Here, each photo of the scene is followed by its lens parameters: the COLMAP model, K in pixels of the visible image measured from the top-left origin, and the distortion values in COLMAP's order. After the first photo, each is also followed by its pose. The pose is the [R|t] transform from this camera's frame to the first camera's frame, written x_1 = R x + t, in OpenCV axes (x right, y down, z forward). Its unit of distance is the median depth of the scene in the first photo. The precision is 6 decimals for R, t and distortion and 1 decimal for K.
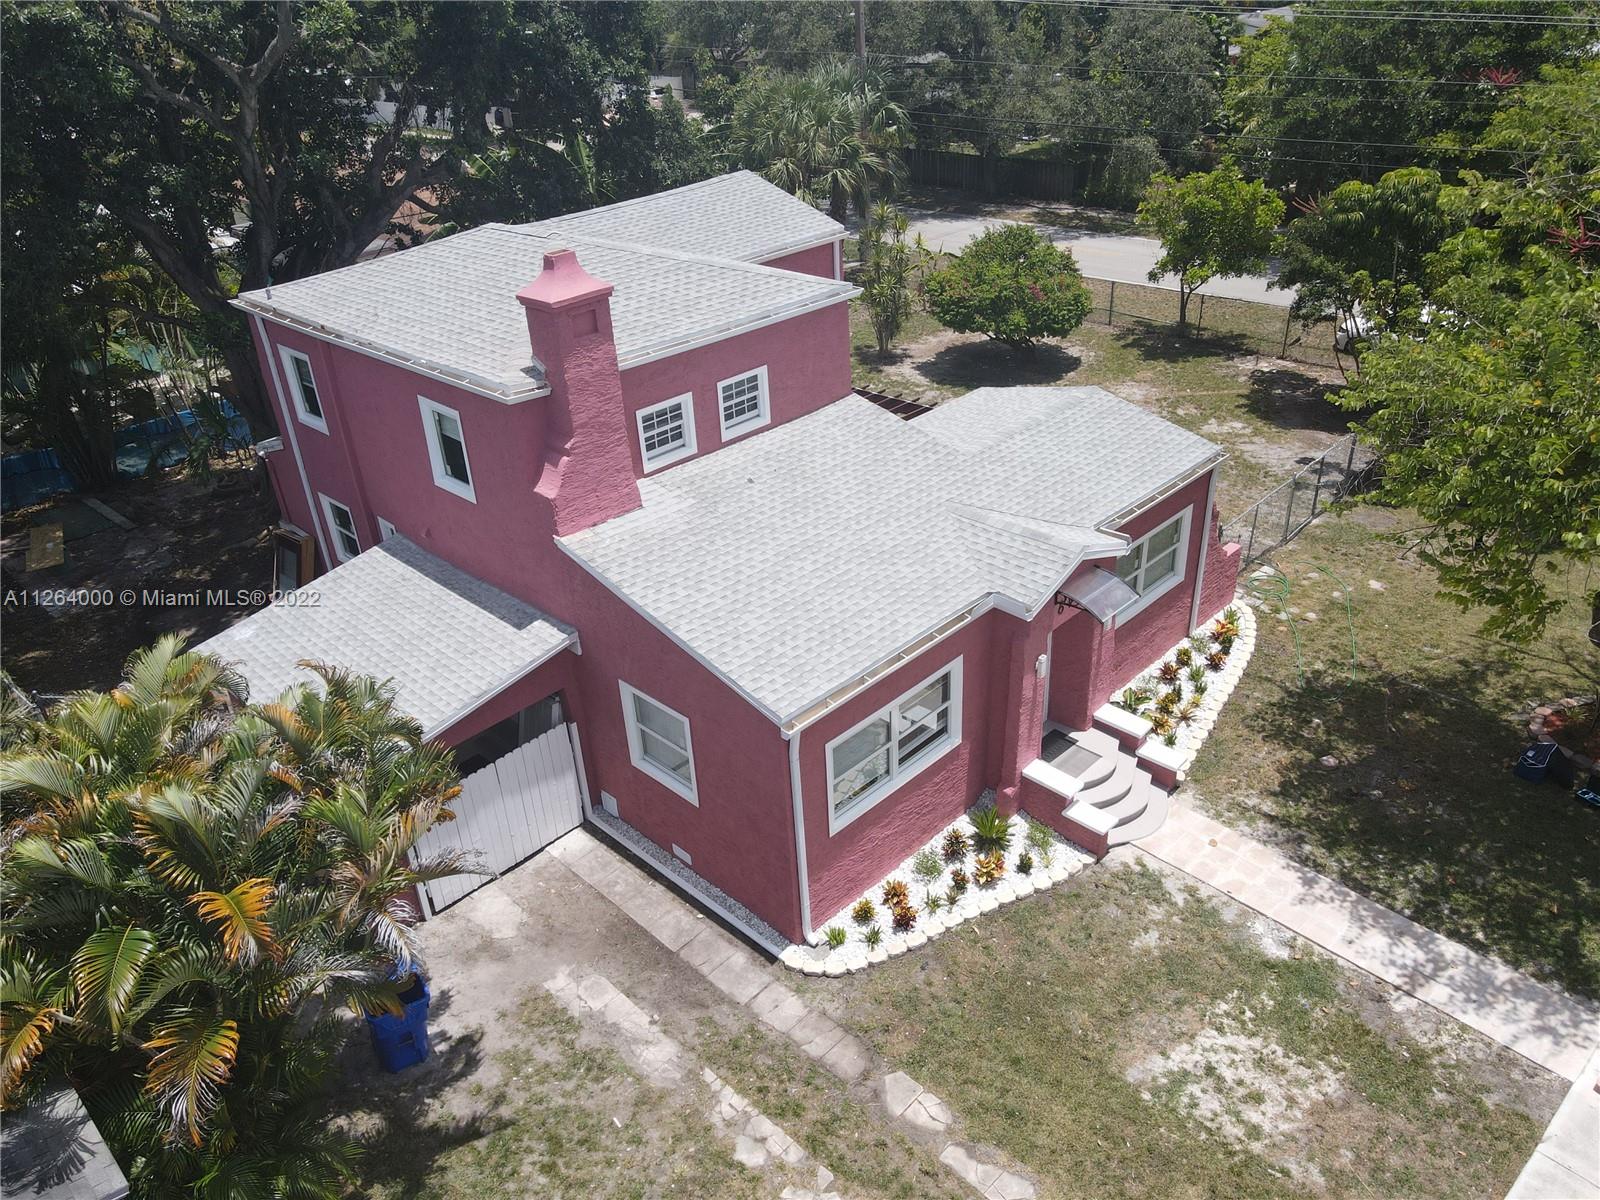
lens RADIAL K [[1170.4, 0, 790.3], [0, 1170.4, 602.5], [0, 0, 1]] dist [0.001365, 0.007326]
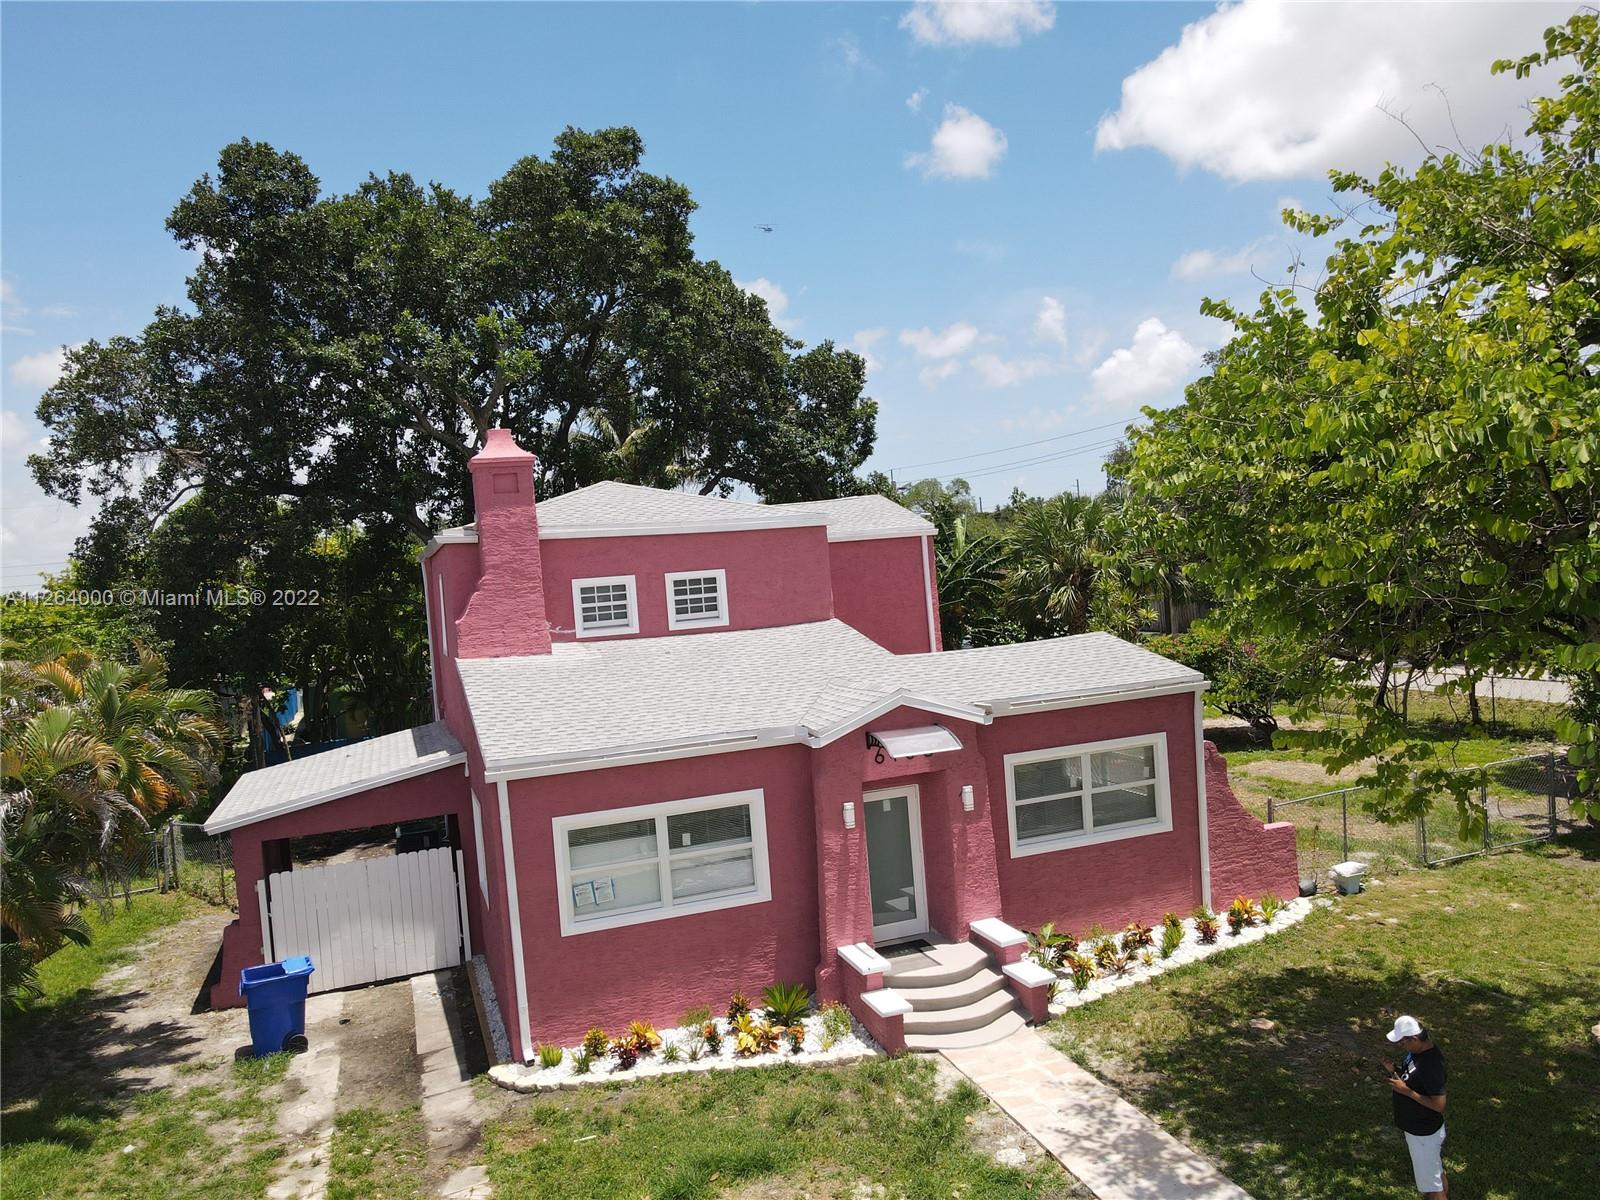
lens RADIAL K [[1170.4, 0, 800.3], [0, 1170.4, 604.3], [0, 0, 1]] dist [0.001365, 0.007326]
pose [[0.908054, 0.004253, -0.418831, 0.568081], [-0.186045, 0.899987, -0.394220, 0.276634], [0.375266, 0.435895, 0.818029, 0.164472]]
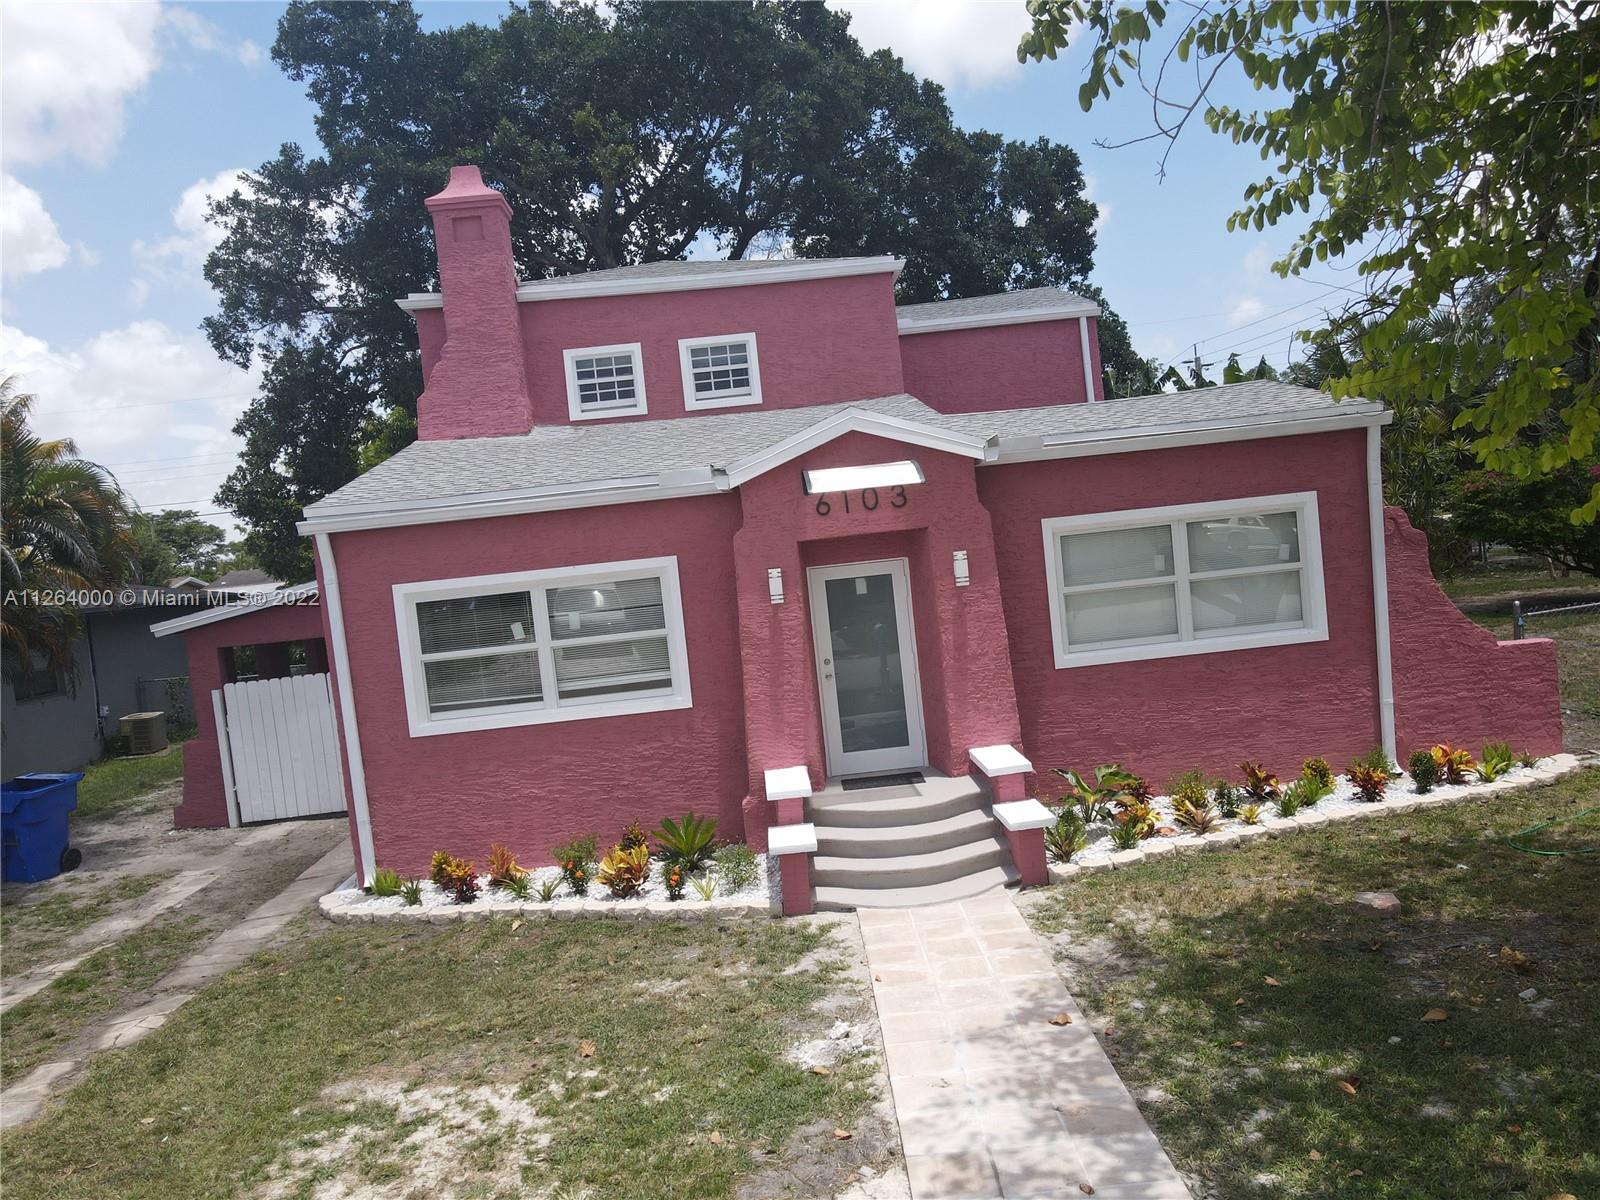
lens RADIAL K [[1170.4, 0, 799.9], [0, 1170.4, 606.6], [0, 0, 1]] dist [0.001365, 0.007326]
pose [[0.740274, 0.019149, -0.672032, 0.670572], [-0.275749, 0.920294, -0.277528, 0.244996], [0.613153, 0.390759, 0.686550, 0.568035]]
